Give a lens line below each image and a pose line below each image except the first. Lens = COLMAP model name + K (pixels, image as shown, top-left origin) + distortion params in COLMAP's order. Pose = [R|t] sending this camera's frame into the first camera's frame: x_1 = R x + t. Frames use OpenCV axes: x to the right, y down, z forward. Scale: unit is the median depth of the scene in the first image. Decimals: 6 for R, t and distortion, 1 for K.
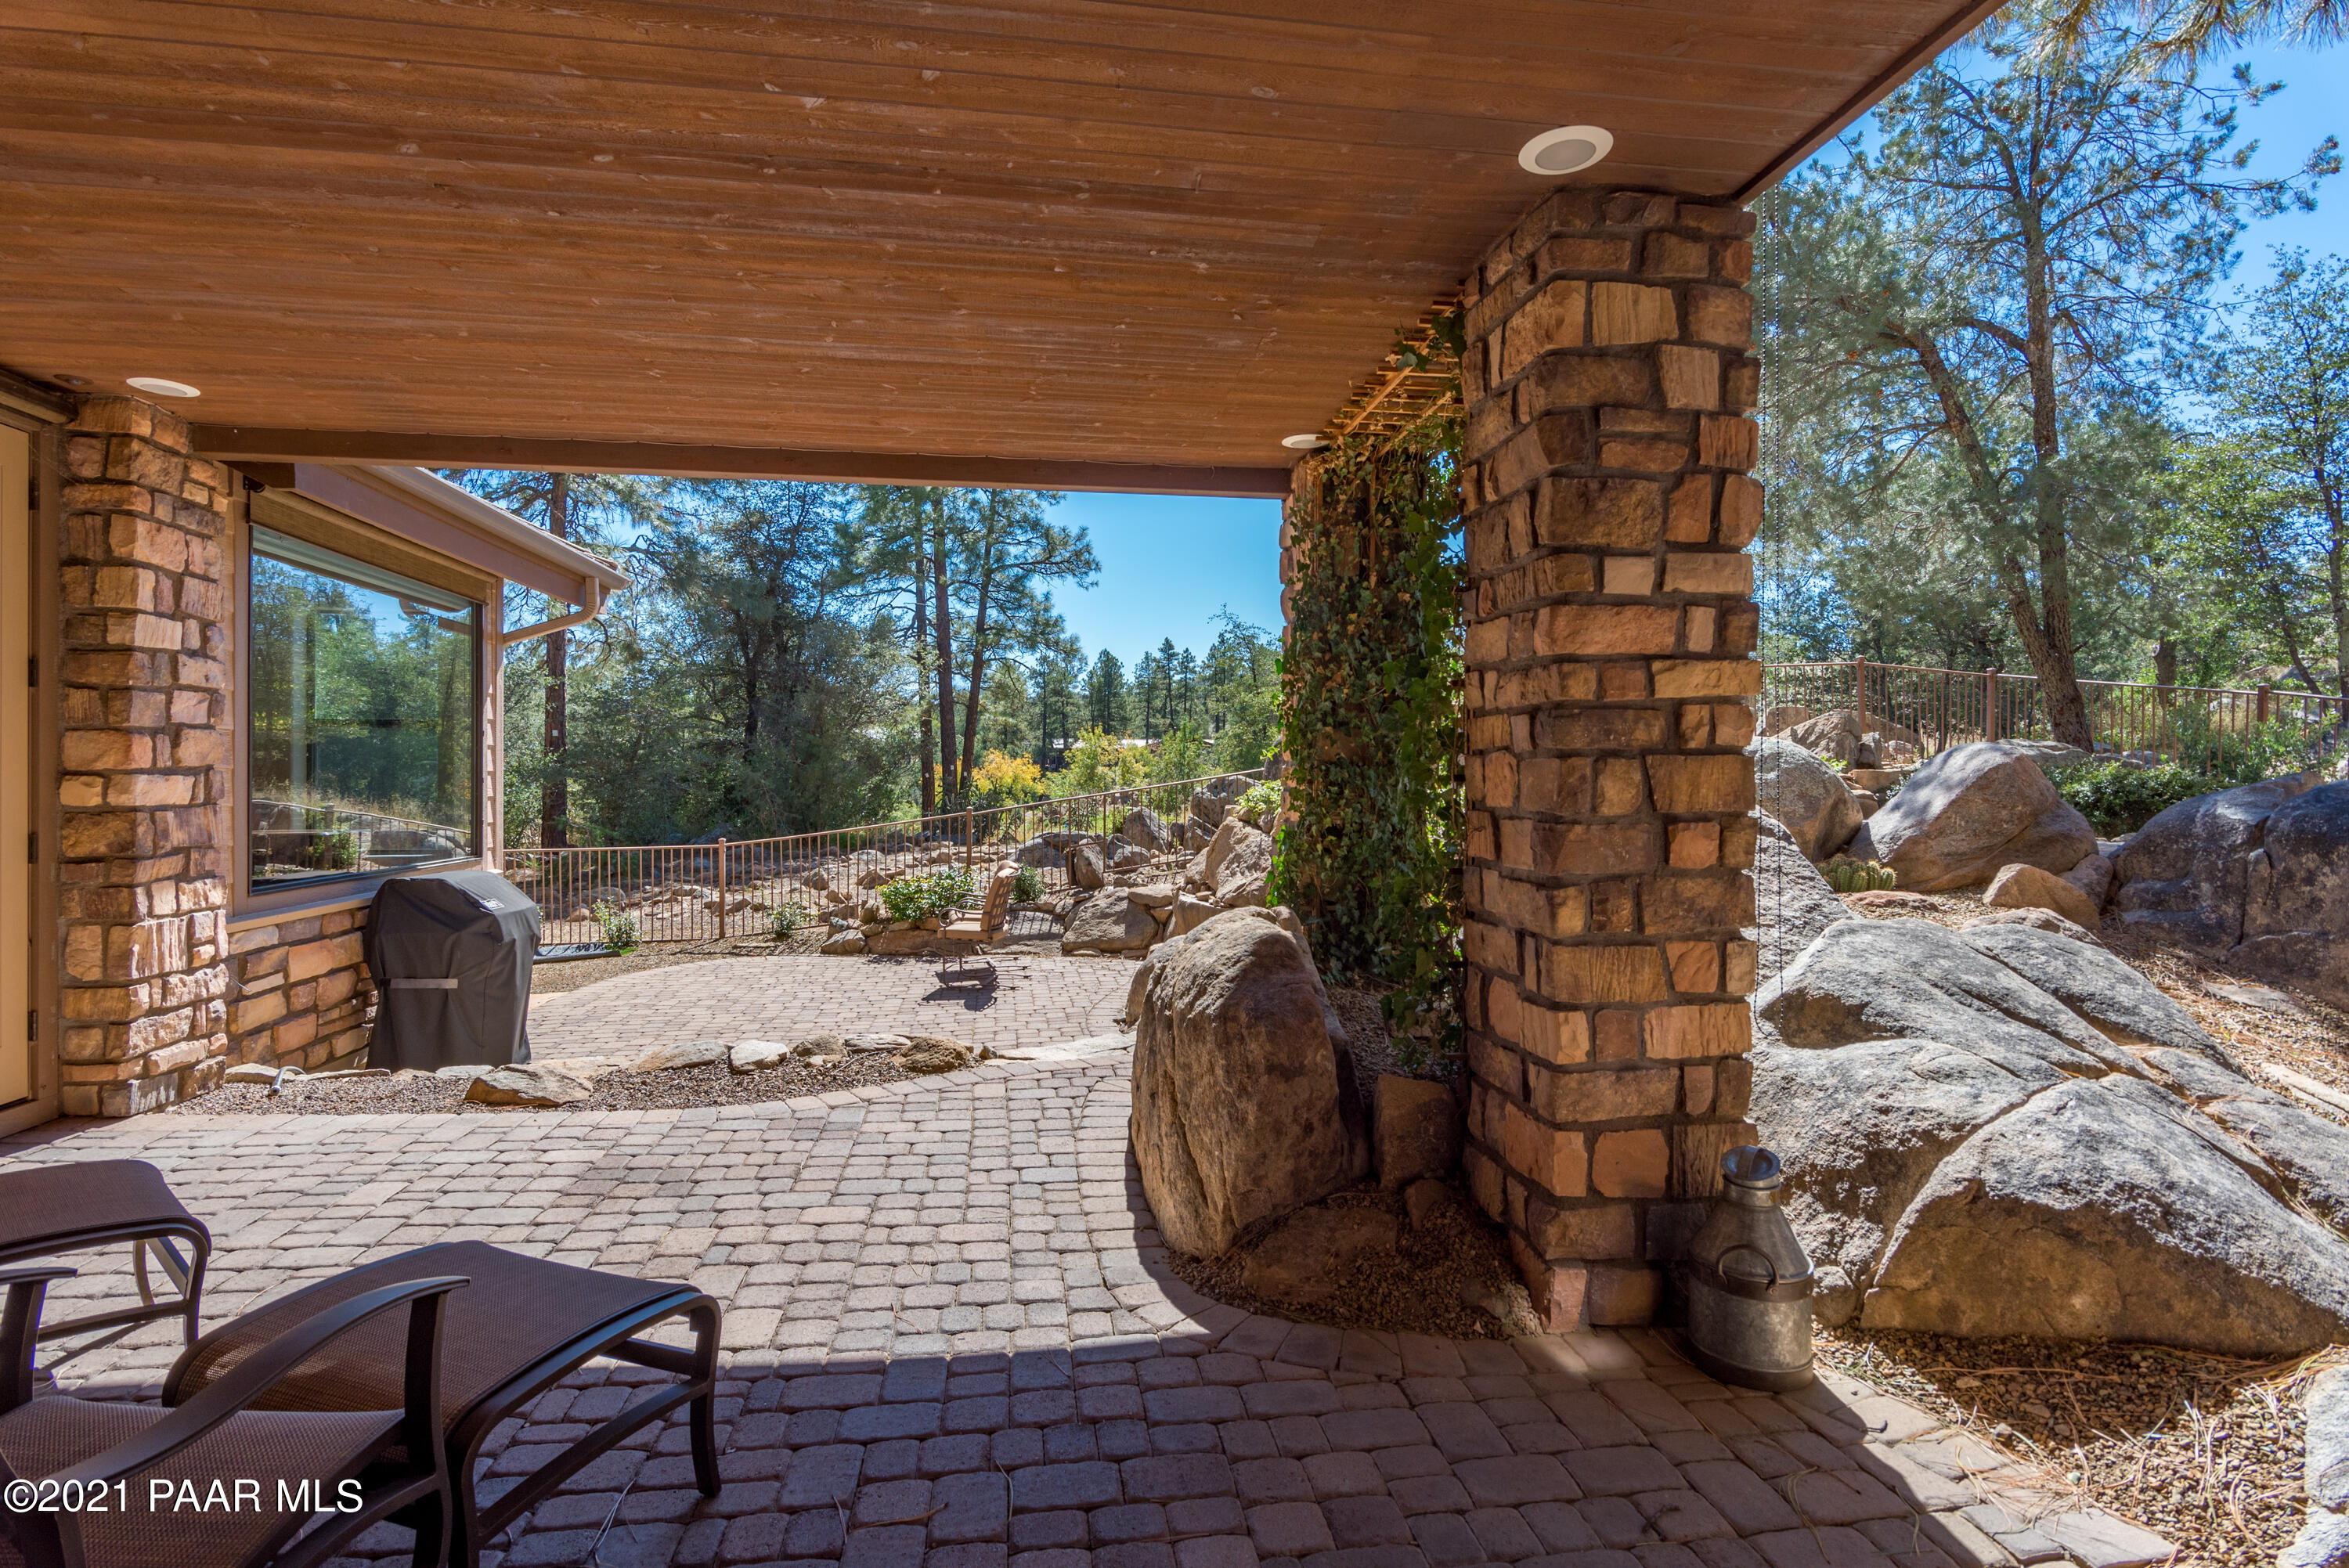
lens RADIAL K [[1144.4, 0, 1184.0], [0, 1144.4, 771.9], [0, 0, 1]] dist [-0.011027, 0.000170]
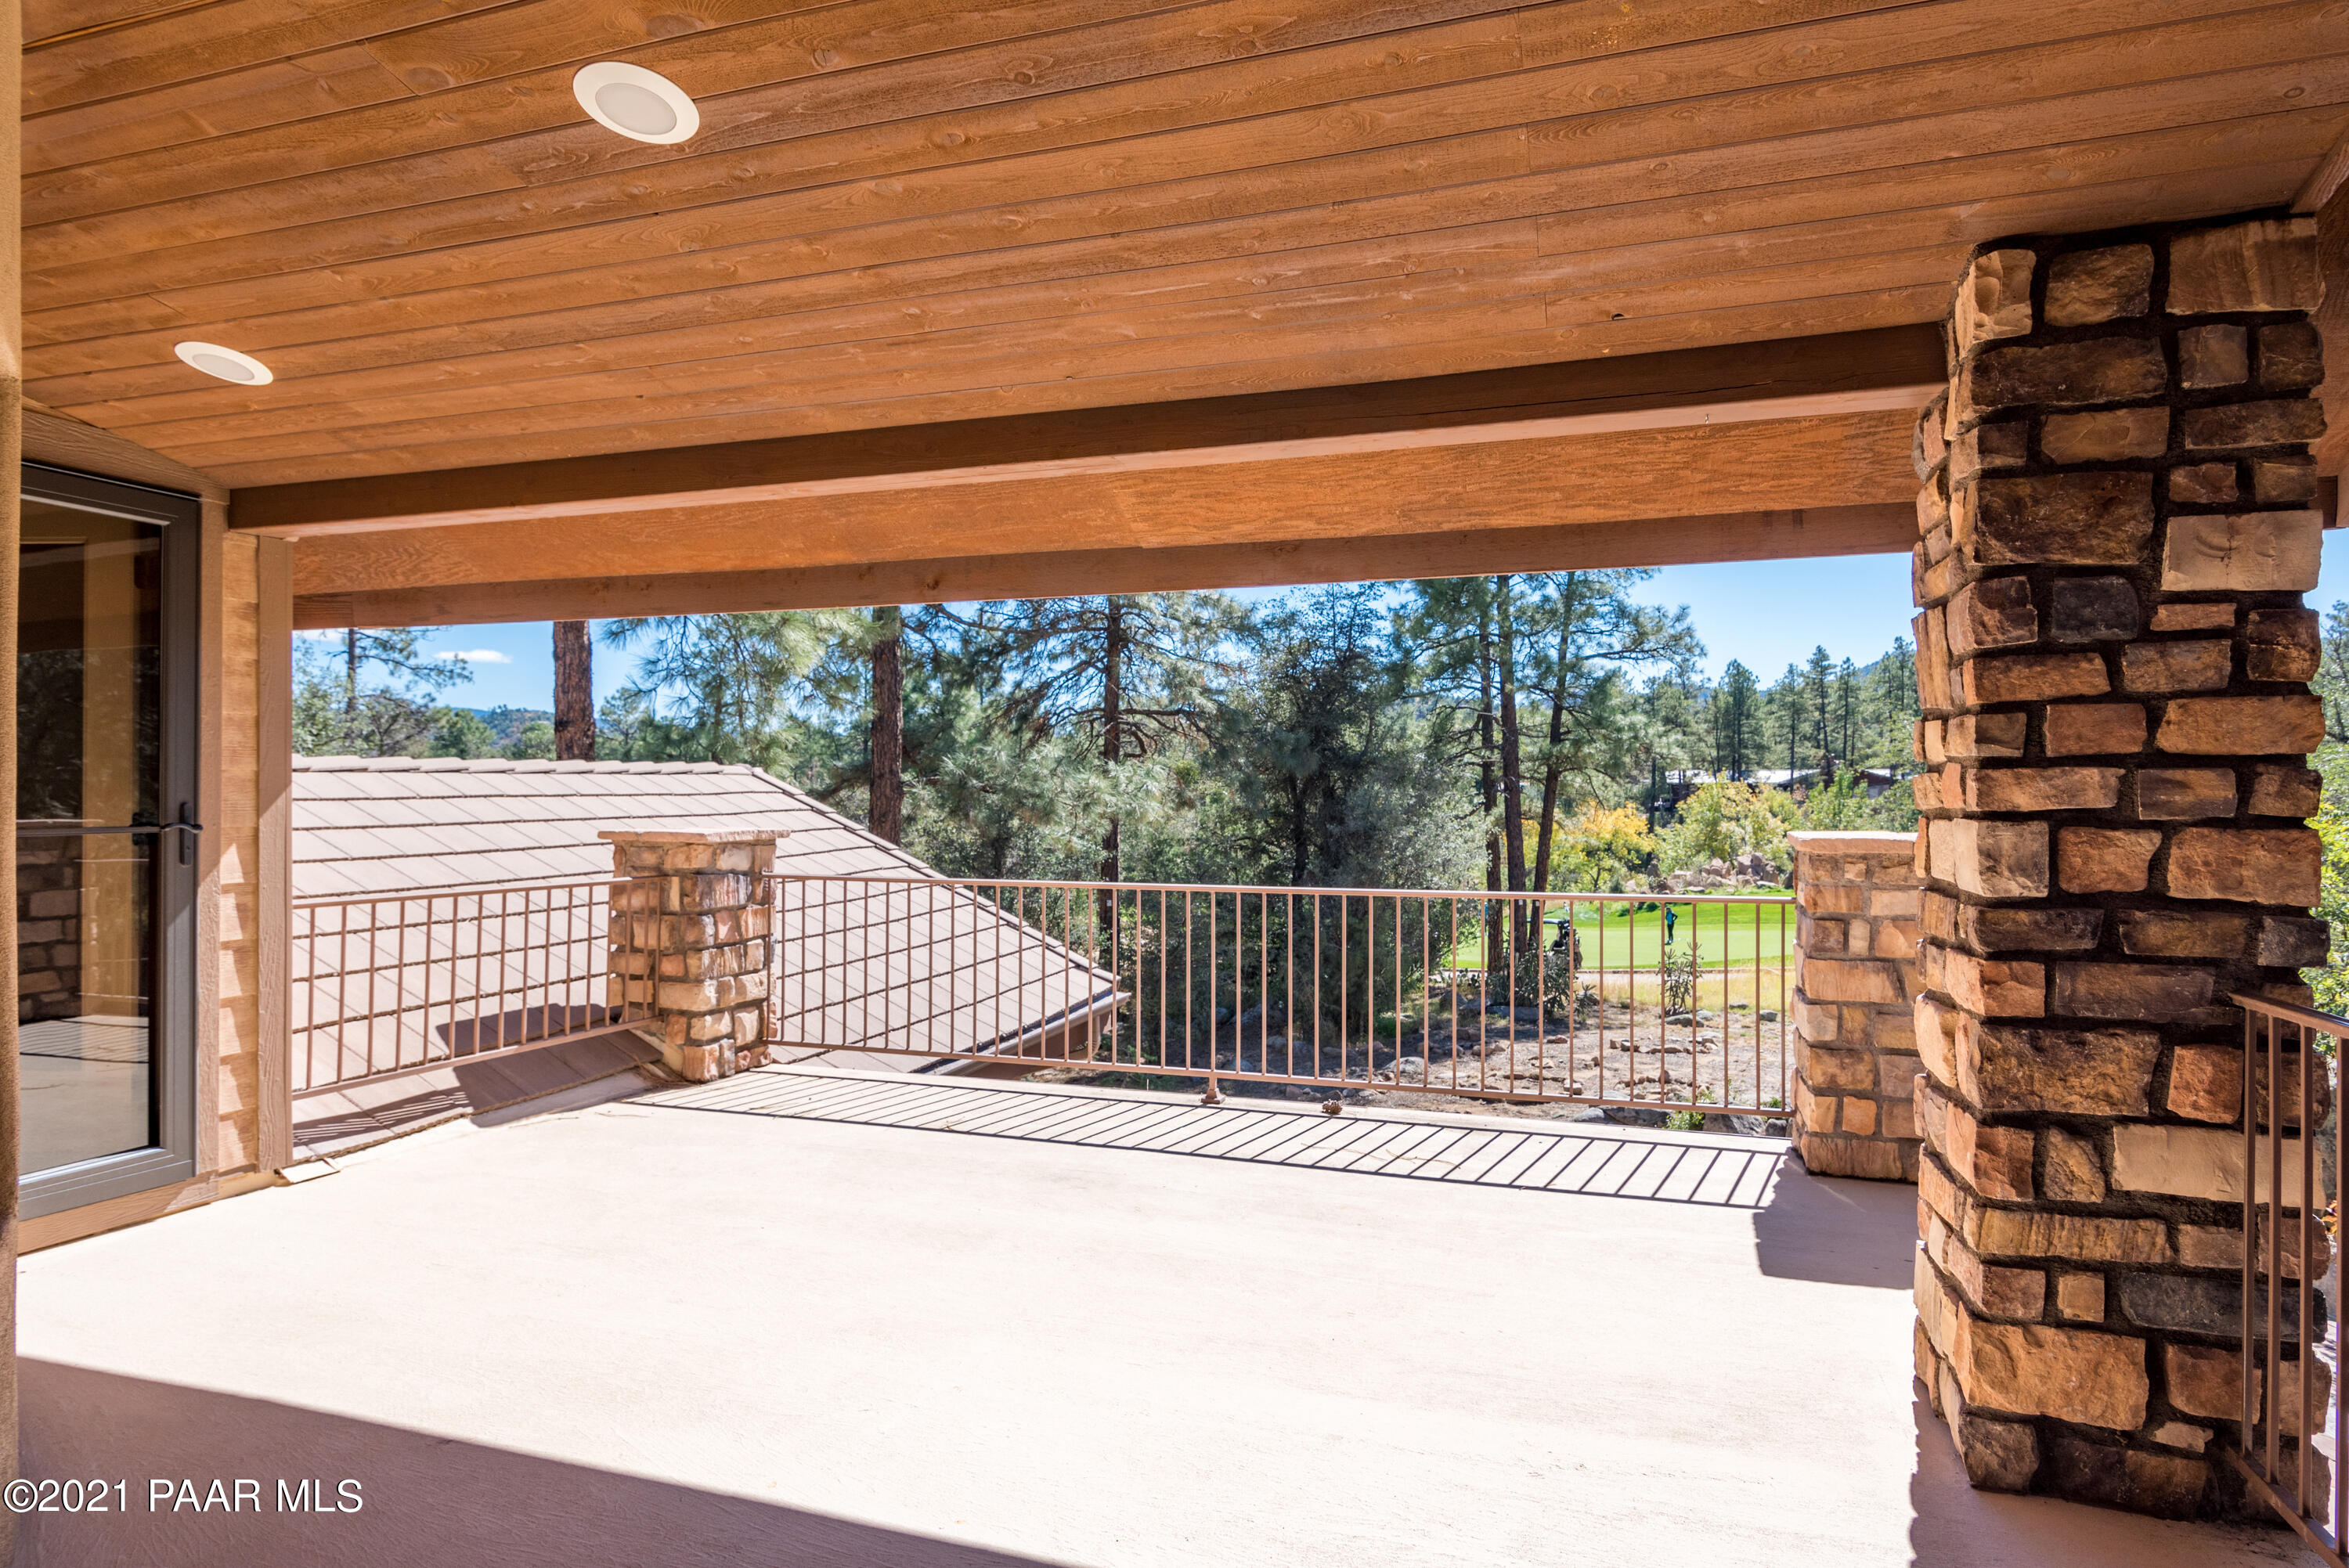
lens RADIAL K [[1318.7, 0, 1174.0], [0, 1318.7, 780.5], [0, 0, 1]] dist [-0.005327, -0.000851]
pose [[0.889202, -0.003647, -0.457500, 0.018132], [0.002149, 0.999990, -0.003793, -0.085435], [0.457509, 0.002390, 0.889202, -0.001223]]
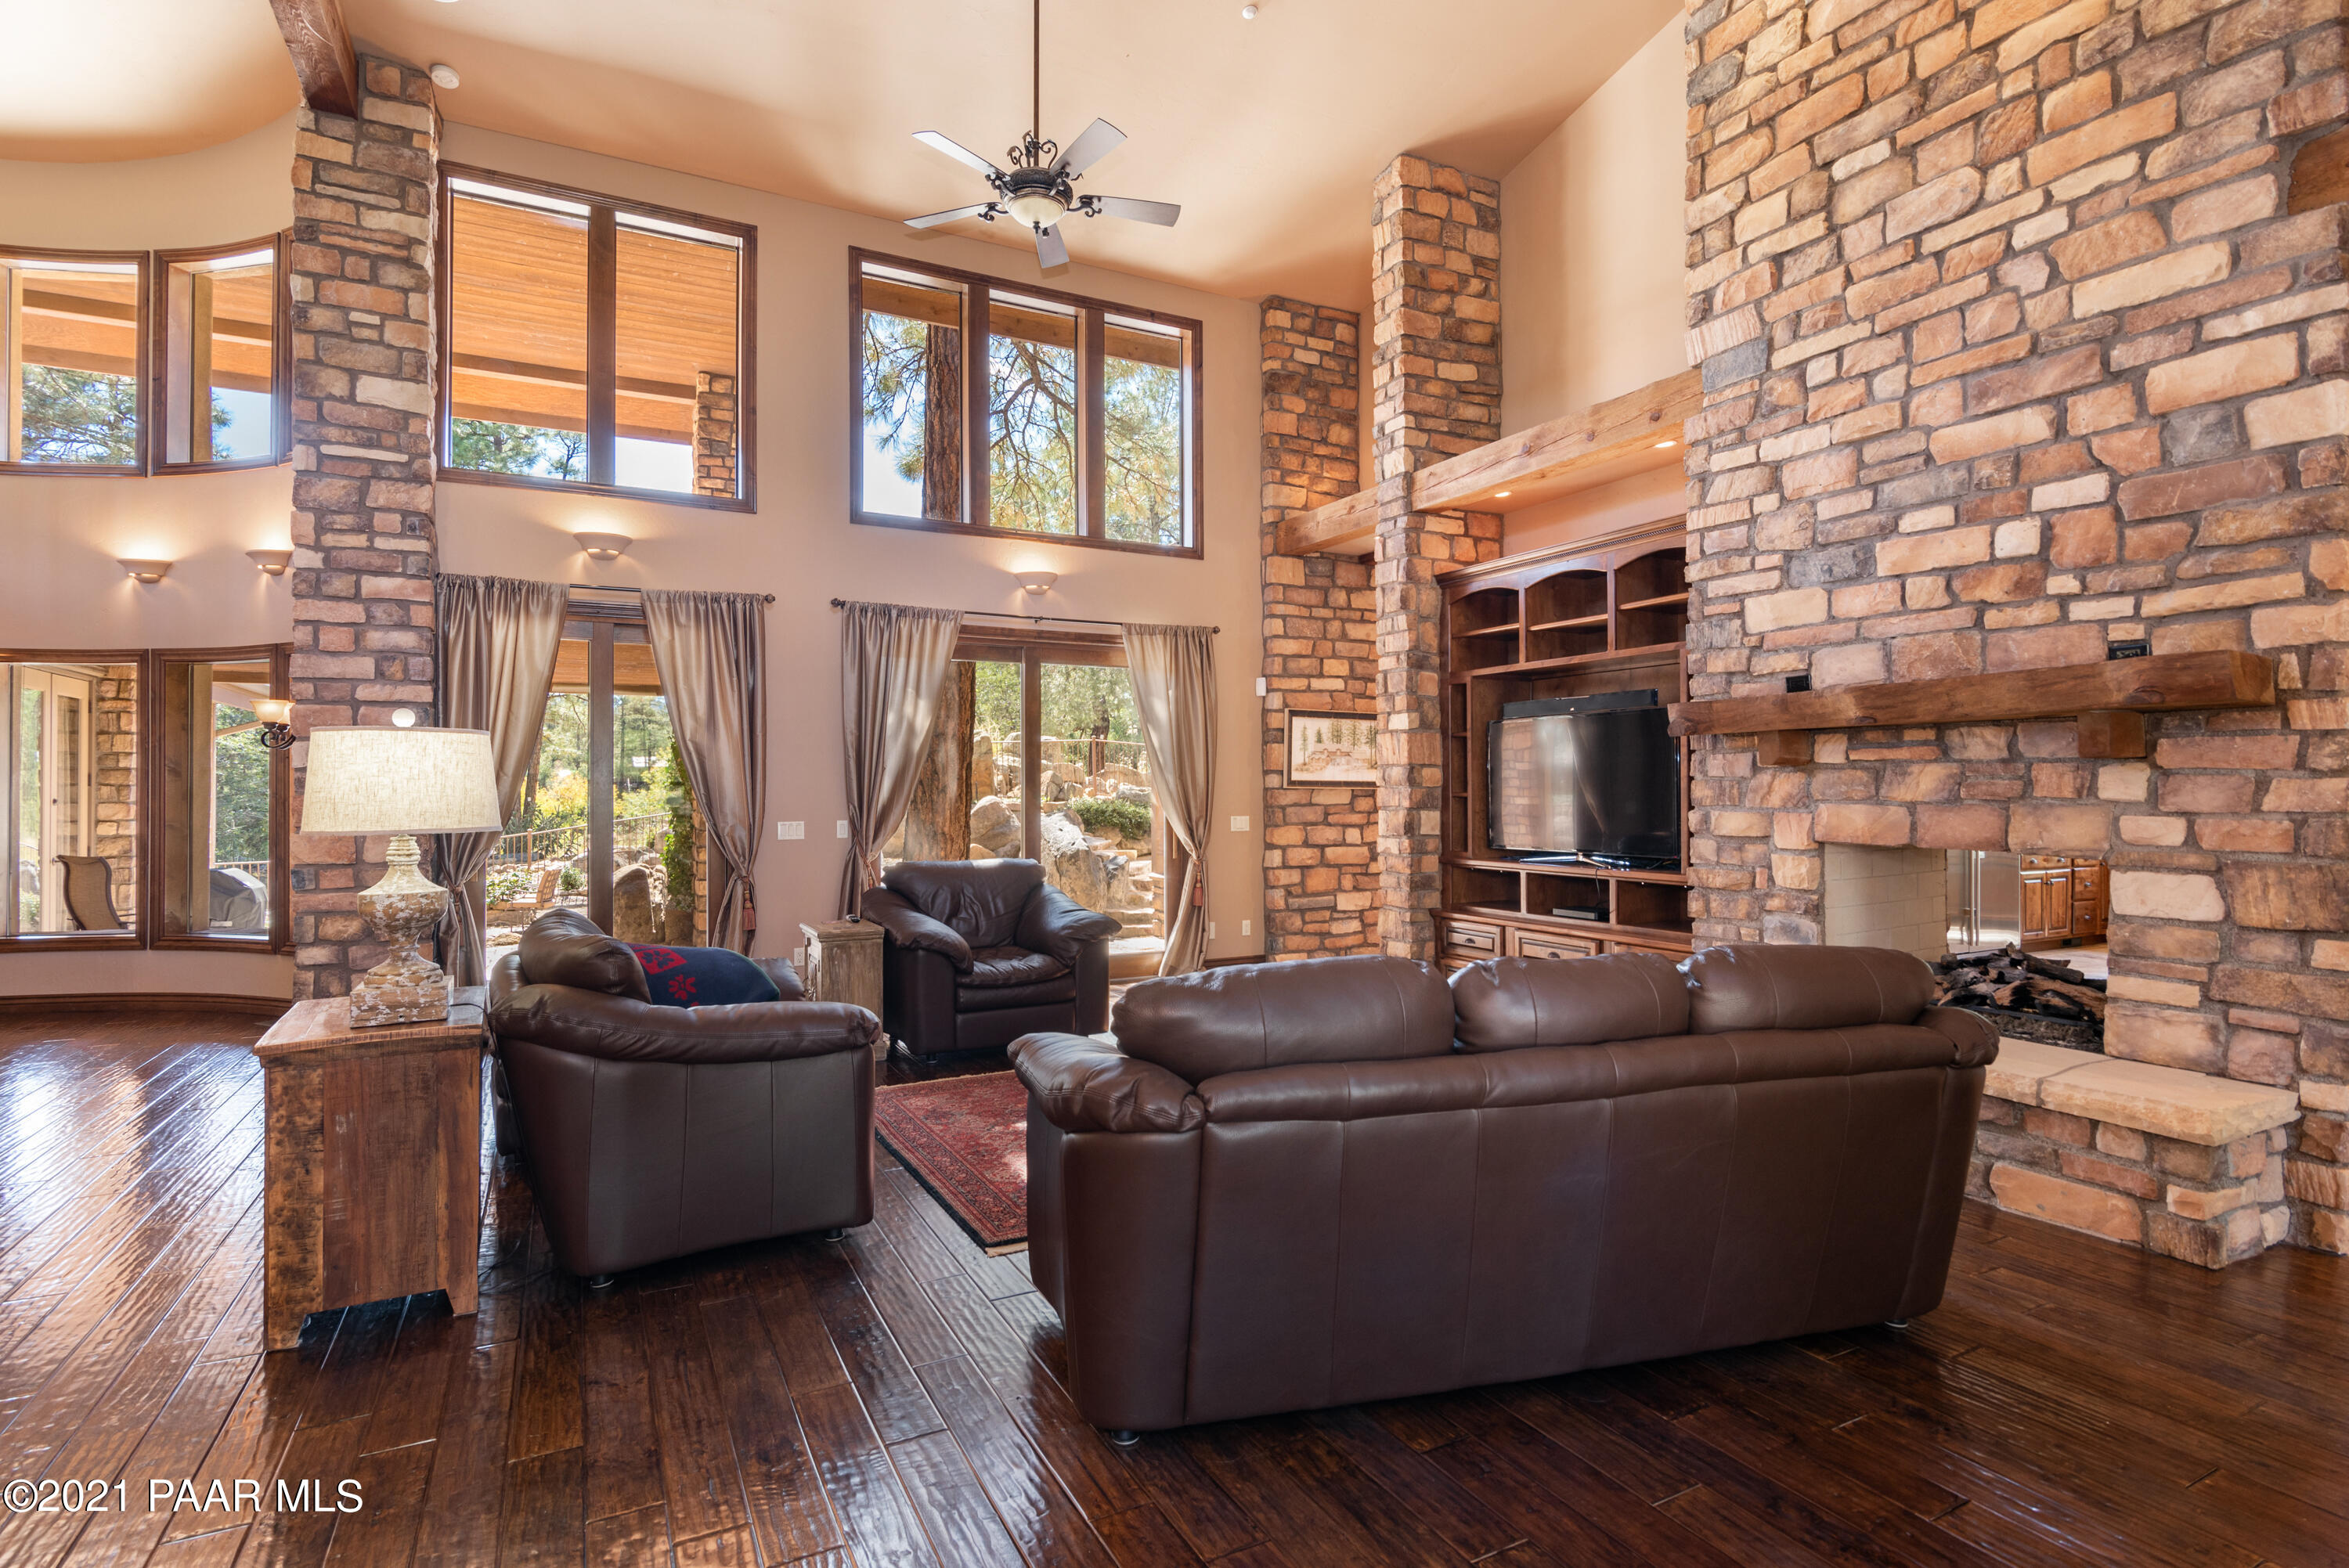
lens RADIAL K [[1144.4, 0, 1191.1], [0, 1144.4, 772.0], [0, 0, 1]] dist [-0.011027, 0.000170]
pose [[0.944037, 0.000729, 0.329839, 0.046588], [0.003858, 0.999905, -0.013252, -0.007258], [-0.329817, 0.013783, 0.943944, -0.235073]]
